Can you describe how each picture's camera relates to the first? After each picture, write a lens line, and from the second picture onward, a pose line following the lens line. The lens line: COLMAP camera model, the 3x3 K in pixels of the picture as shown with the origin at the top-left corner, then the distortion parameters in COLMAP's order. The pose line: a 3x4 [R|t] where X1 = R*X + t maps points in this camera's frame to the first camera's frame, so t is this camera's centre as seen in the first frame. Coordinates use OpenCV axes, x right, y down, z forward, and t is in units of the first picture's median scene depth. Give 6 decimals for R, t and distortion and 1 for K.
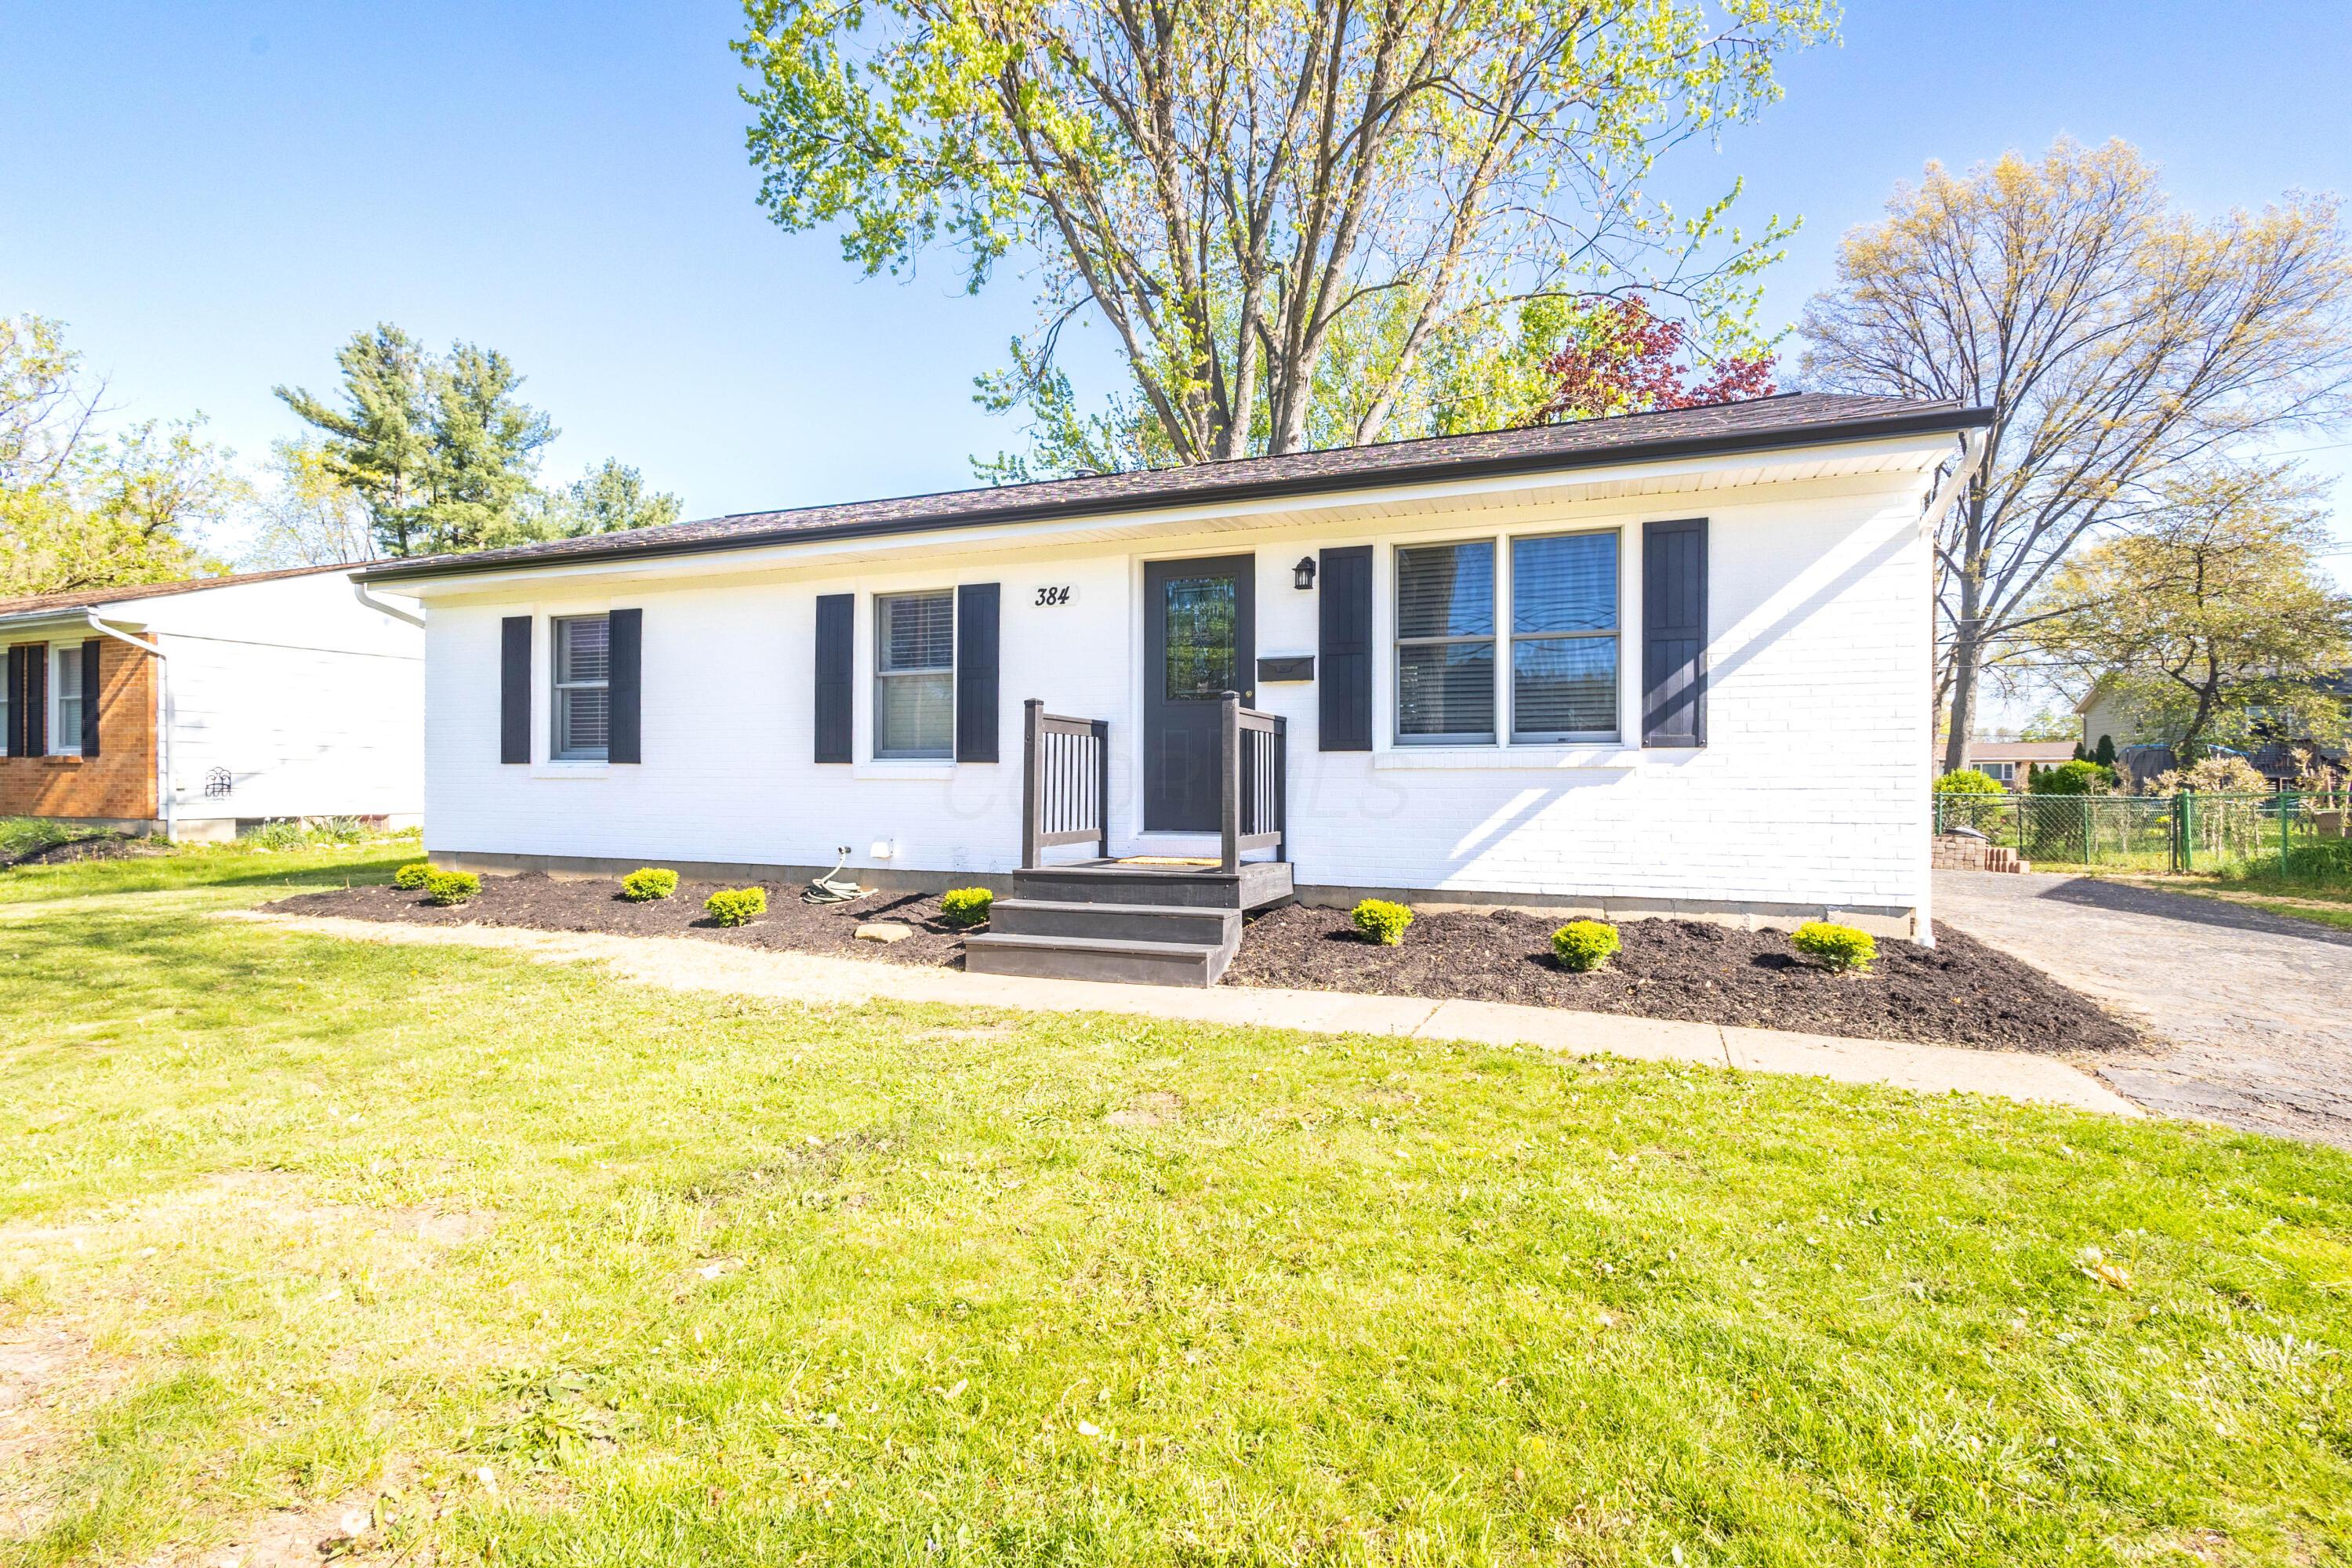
lens RADIAL K [[1158.1, 0, 1177.2], [0, 1158.1, 783.1], [0, 0, 1]] dist [0.018406, -0.006024]
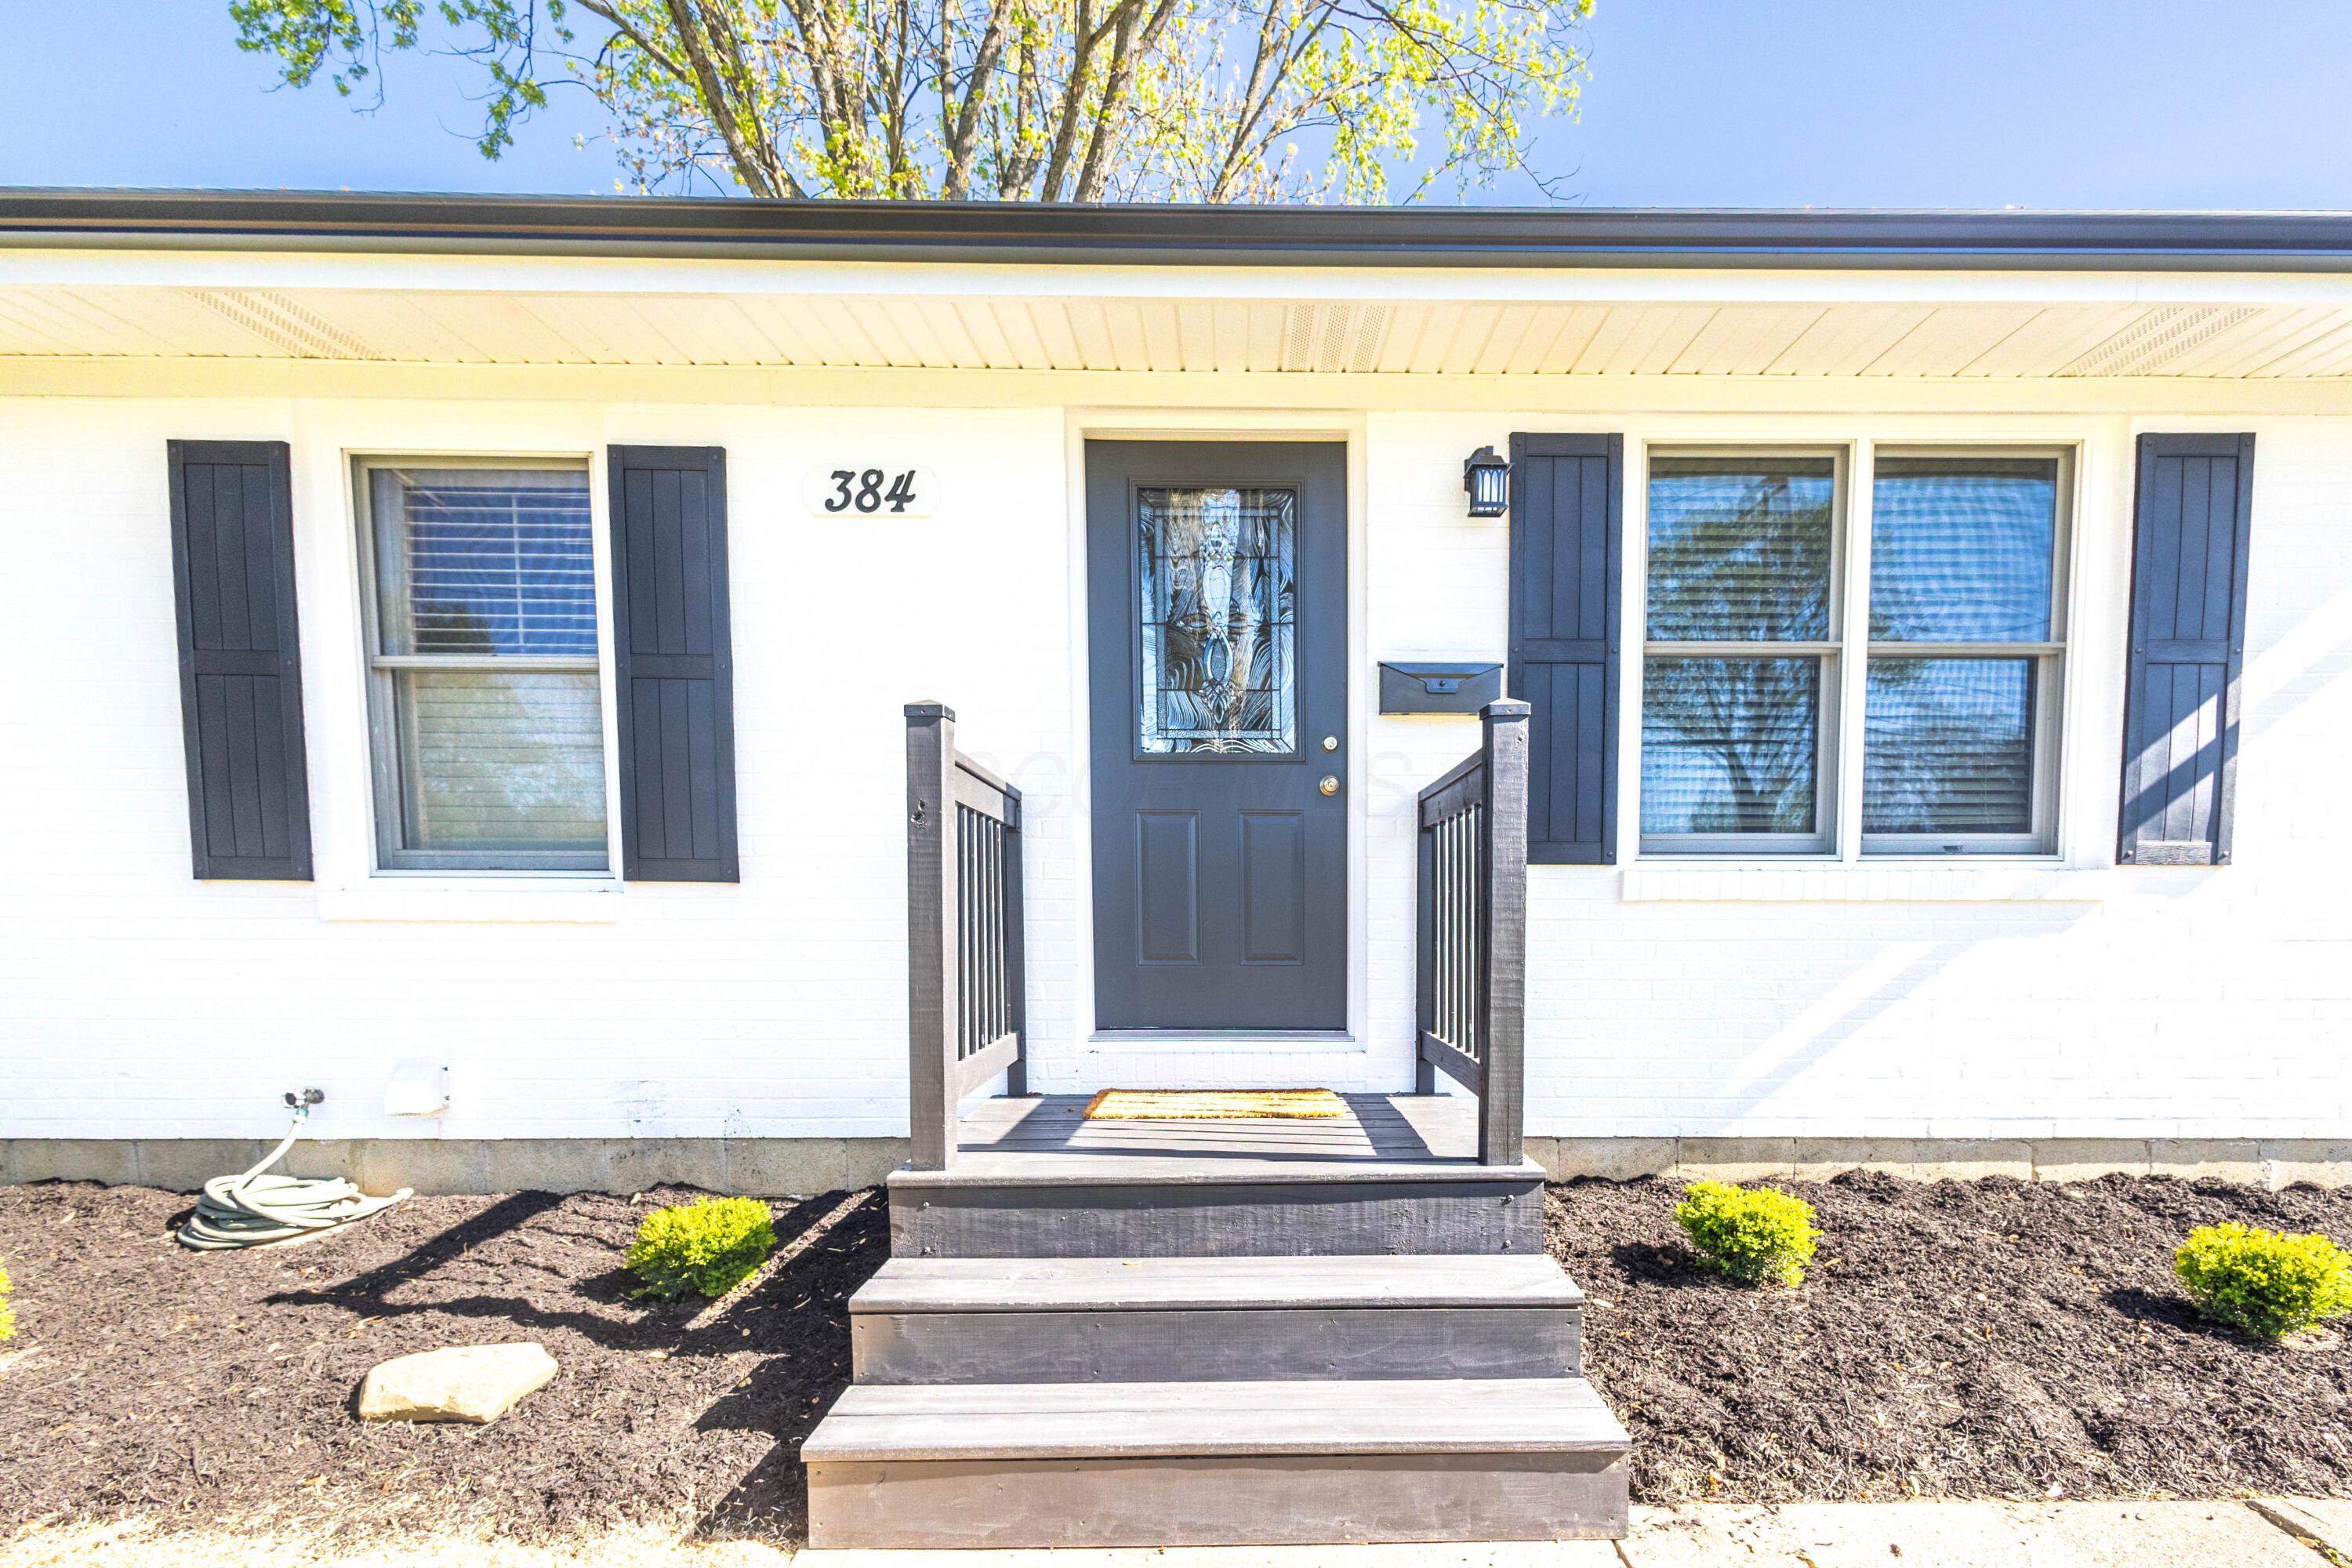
lens RADIAL K [[1158.1, 0, 1280.3], [0, 1158.1, 1016.6], [0, 0, 1]] dist [0.018406, -0.006024]
pose [[0.916871, -0.037485, 0.397420, -0.144293], [0.002104, 0.996021, 0.089092, -0.006956], [-0.399179, -0.080850, 0.913301, 0.525366]]
